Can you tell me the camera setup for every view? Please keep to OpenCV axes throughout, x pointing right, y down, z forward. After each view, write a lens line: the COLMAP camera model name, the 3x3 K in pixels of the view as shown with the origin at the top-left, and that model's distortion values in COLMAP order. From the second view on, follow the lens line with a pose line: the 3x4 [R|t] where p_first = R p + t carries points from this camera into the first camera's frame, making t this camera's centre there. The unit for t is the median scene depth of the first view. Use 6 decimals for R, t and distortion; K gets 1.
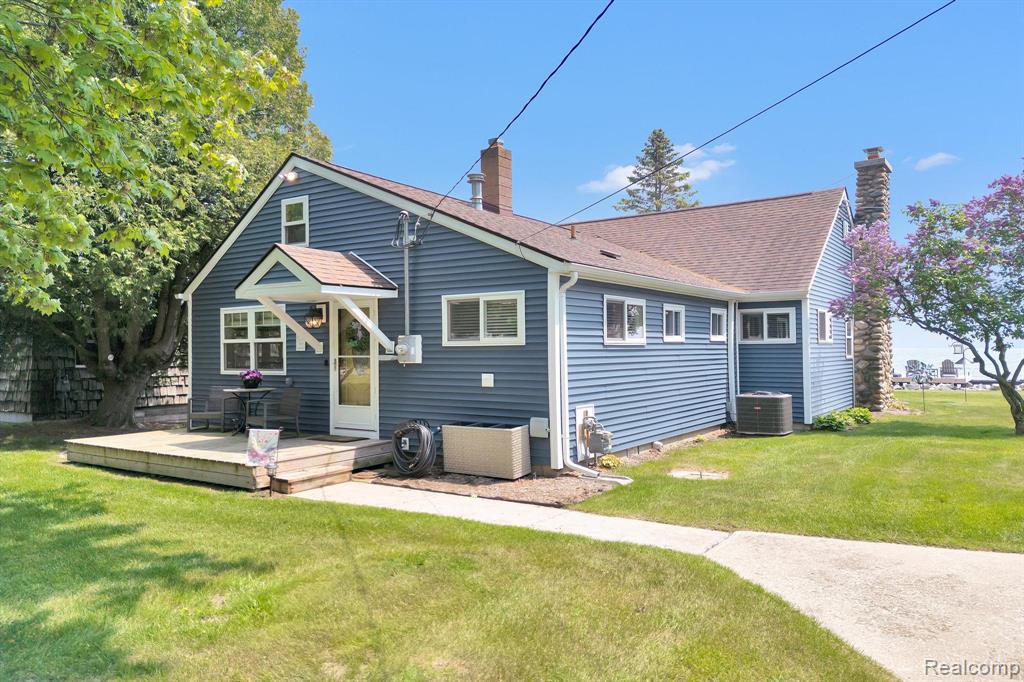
lens RADIAL K [[736.3, 0, 513.2], [0, 736.3, 339.7], [0, 0, 1]] dist [-0.001008, -0.002707]
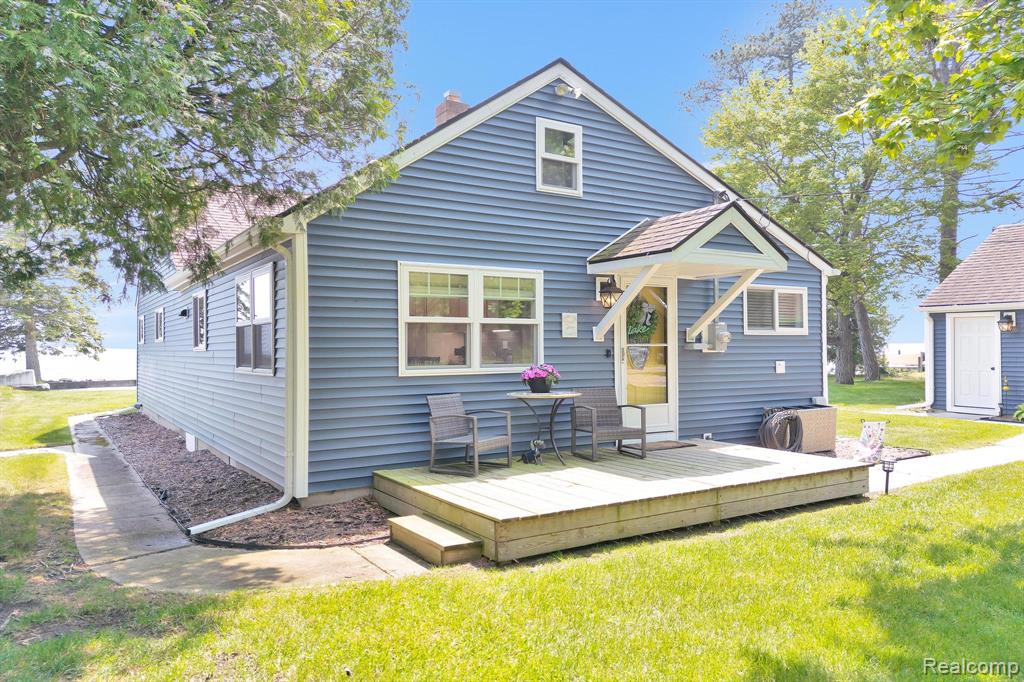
lens RADIAL K [[736.3, 0, 512.5], [0, 736.3, 345.8], [0, 0, 1]] dist [-0.001008, -0.002707]
pose [[0.408049, 0.007482, 0.912929, -0.969826], [-0.011095, 0.999933, -0.003236, 0.026179], [-0.912893, -0.008808, 0.408105, 0.755448]]
